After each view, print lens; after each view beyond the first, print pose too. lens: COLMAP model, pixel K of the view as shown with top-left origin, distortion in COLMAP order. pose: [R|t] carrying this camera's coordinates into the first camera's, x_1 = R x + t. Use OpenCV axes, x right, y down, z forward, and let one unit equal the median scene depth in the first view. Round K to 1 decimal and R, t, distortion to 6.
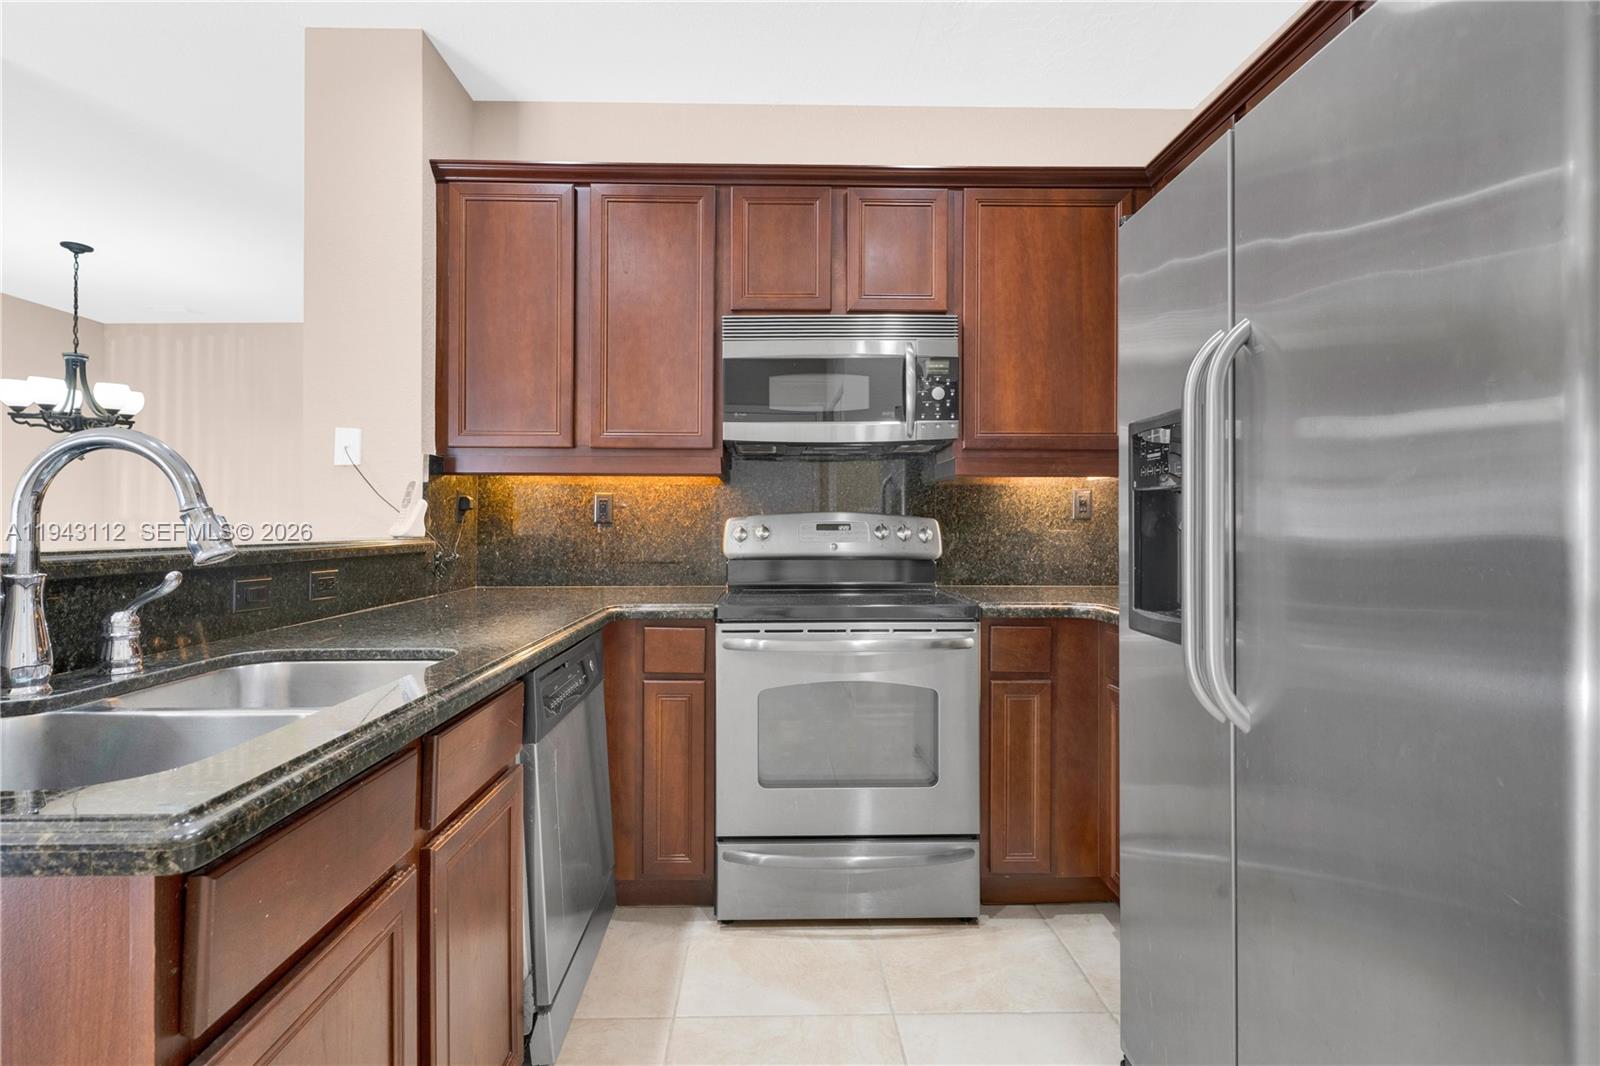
lens RADIAL K [[741.1, 0, 781.2], [0, 741.1, 525.2], [0, 0, 1]] dist [-0.000360, -0.000019]
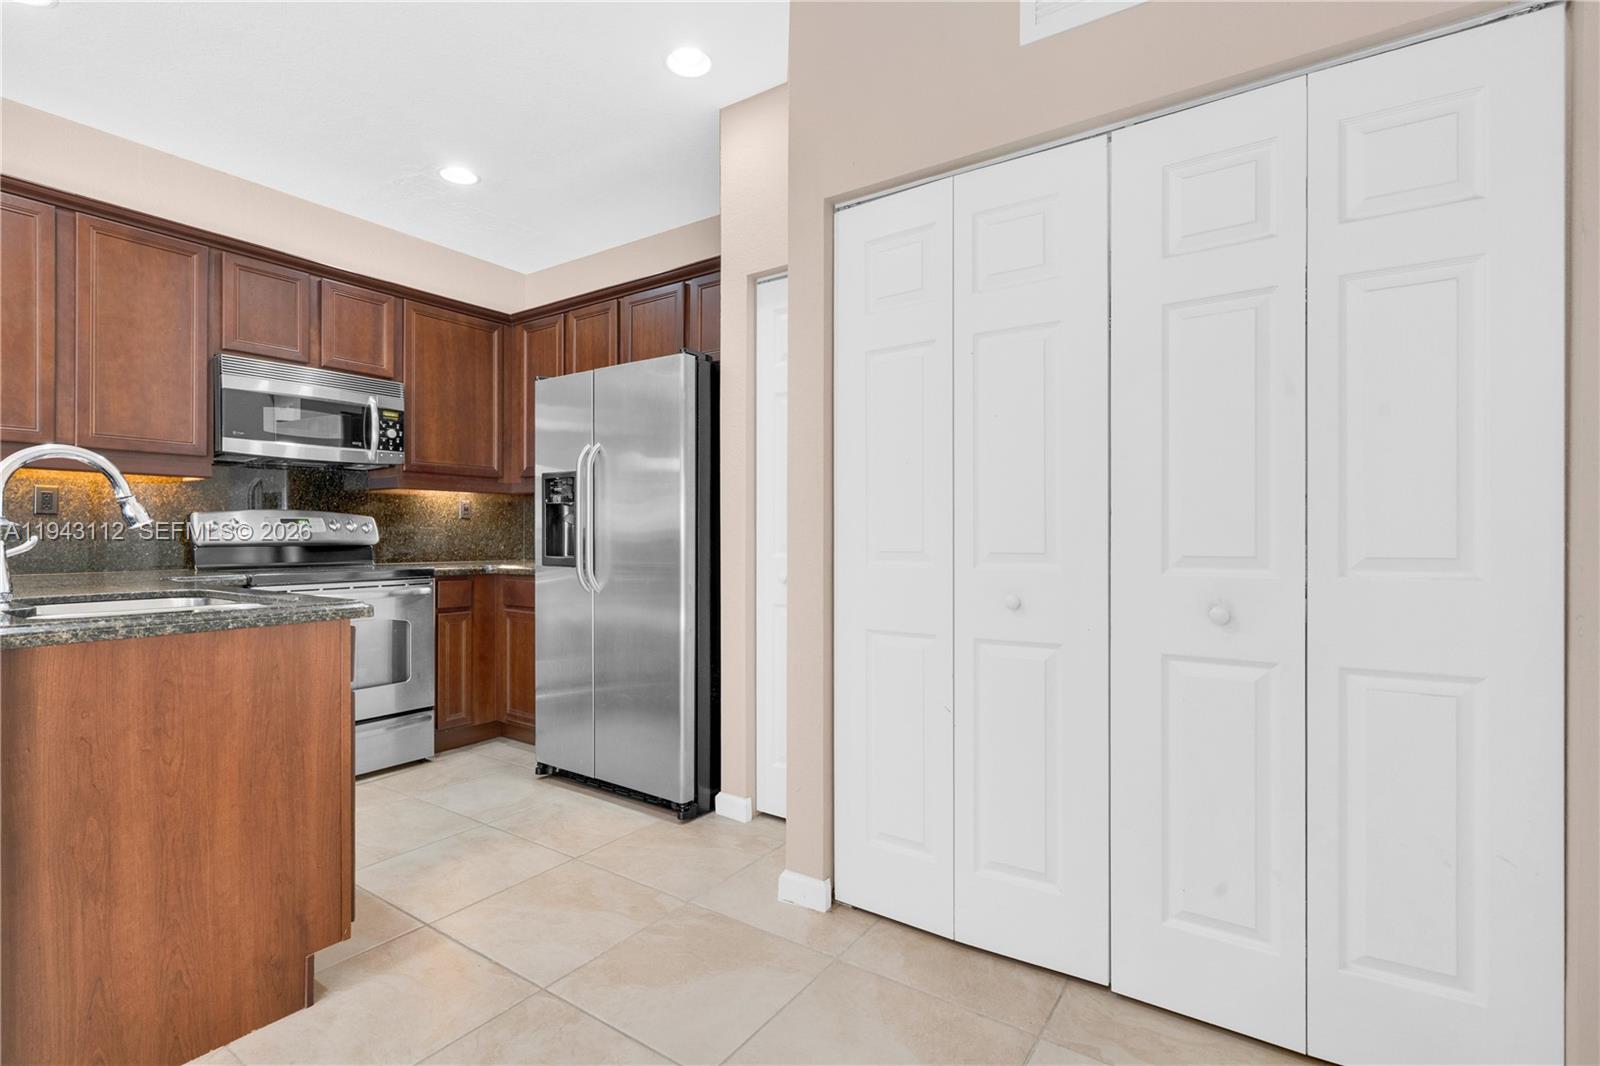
lens RADIAL K [[710.3, 0, 800.0], [0, 710.3, 533.0], [0, 0, 1]] dist [-0.000615, -0.000205]
pose [[0.558348, 0.000928, 0.829606, -0.528343], [-0.001344, 0.999999, -0.000214, 0.025193], [-0.829606, -0.000996, 0.558349, -0.505306]]
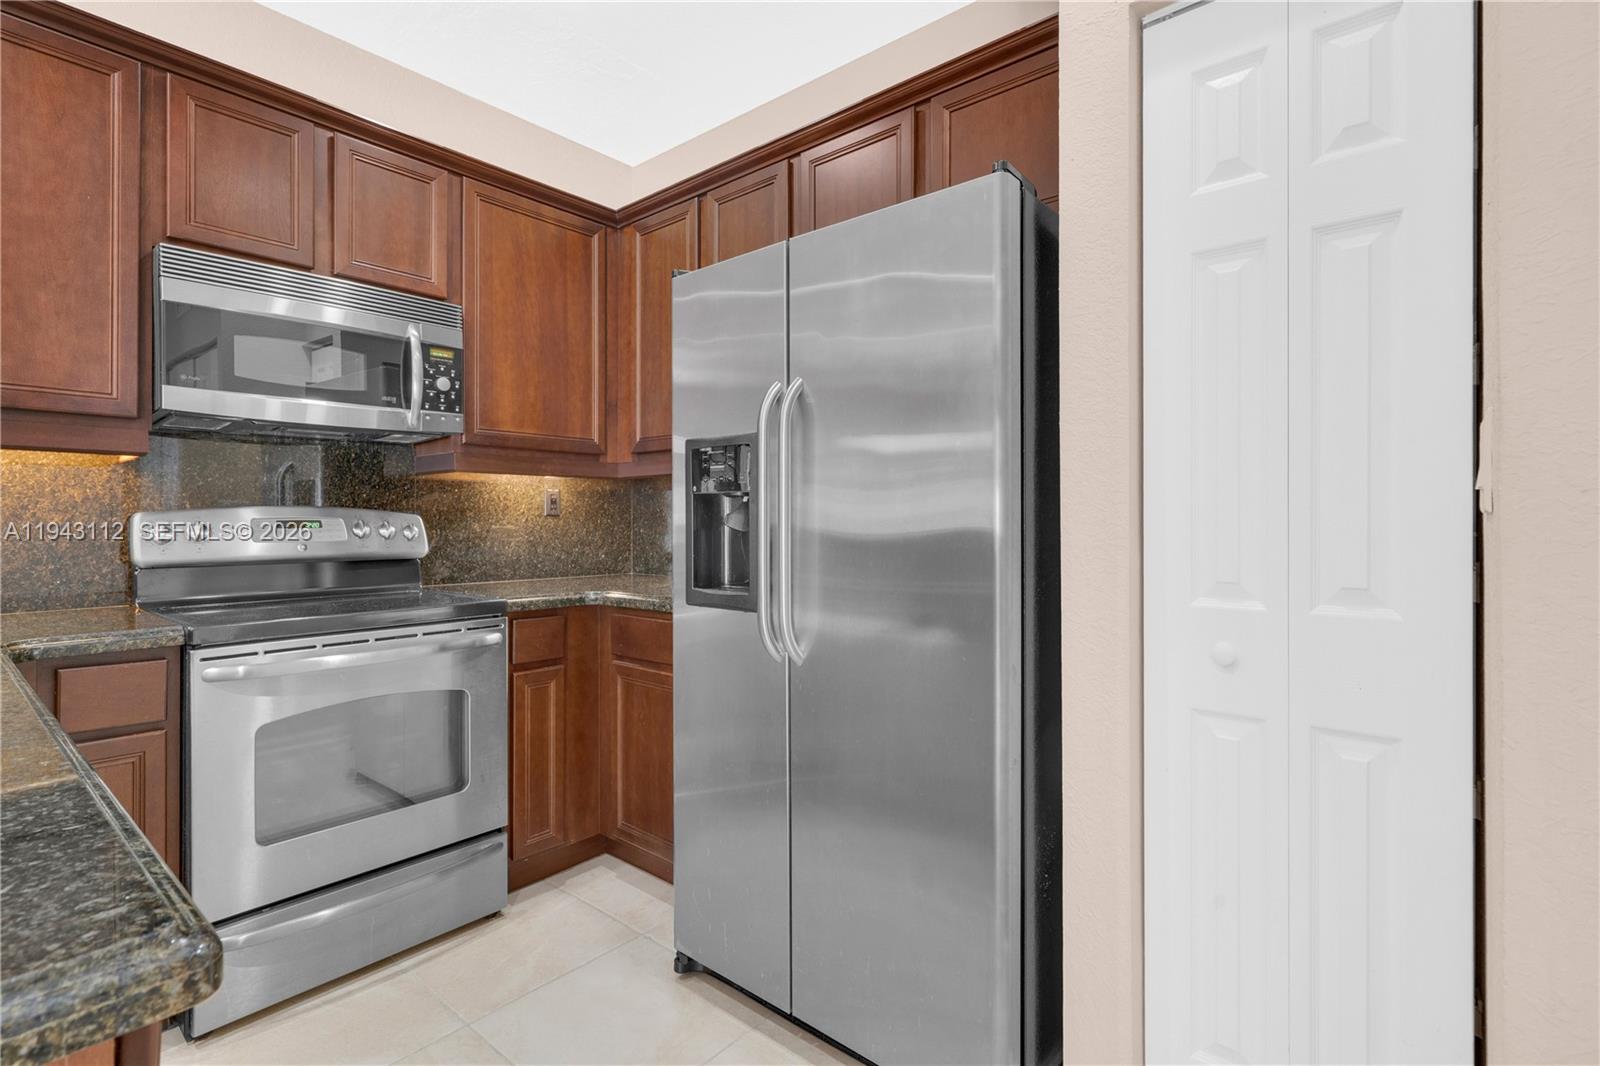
lens RADIAL K [[761.3, 0, 788.5], [0, 761.3, 519.7], [0, 0, 1]] dist [-0.000324, 0.000121]
pose [[0.663587, 0.000147, 0.748099, -0.228450], [0.001239, 0.999998, -0.001295, -0.000684], [-0.748098, 0.001786, 0.663586, 0.015066]]
